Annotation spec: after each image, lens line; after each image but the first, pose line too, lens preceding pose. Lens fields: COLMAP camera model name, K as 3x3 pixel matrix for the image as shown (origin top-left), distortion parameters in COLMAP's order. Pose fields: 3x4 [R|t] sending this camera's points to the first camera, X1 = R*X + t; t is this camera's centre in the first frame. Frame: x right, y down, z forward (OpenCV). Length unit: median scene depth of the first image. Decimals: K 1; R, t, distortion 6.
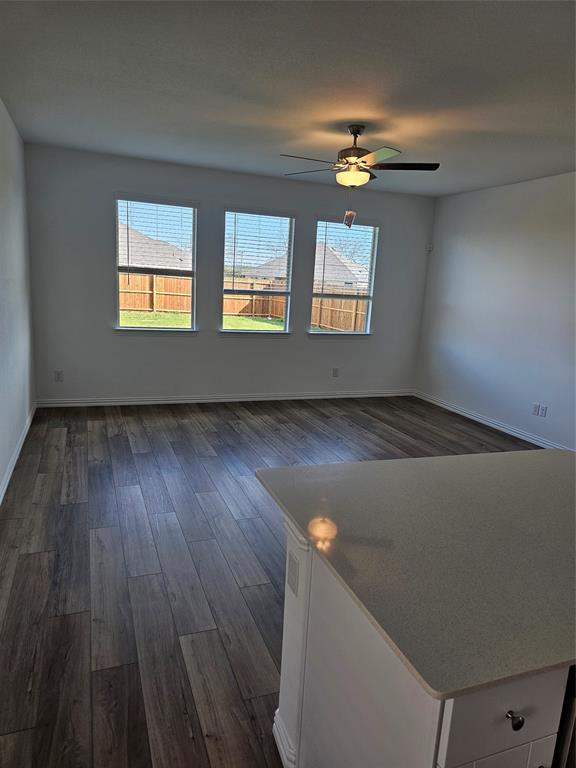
lens RADIAL K [[510.1, 0, 292.0], [0, 510.1, 390.3], [0, 0, 1]] dist [0.042732, -0.026517]
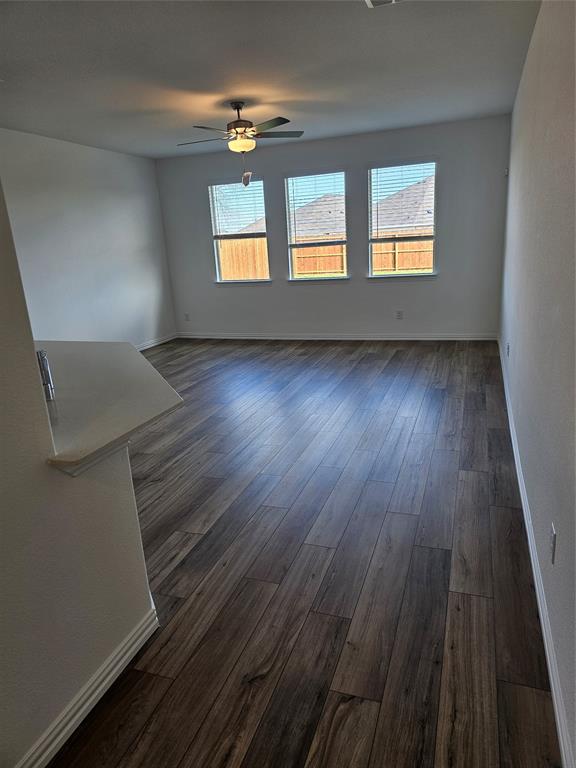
lens RADIAL K [[510.1, 0, 293.6], [0, 510.1, 382.0], [0, 0, 1]] dist [0.042732, -0.026517]
pose [[0.763138, 0.074220, -0.641959, 0.644242], [-0.037633, 0.996801, 0.070507, 0.038242], [0.645139, -0.029648, 0.763490, 0.075142]]
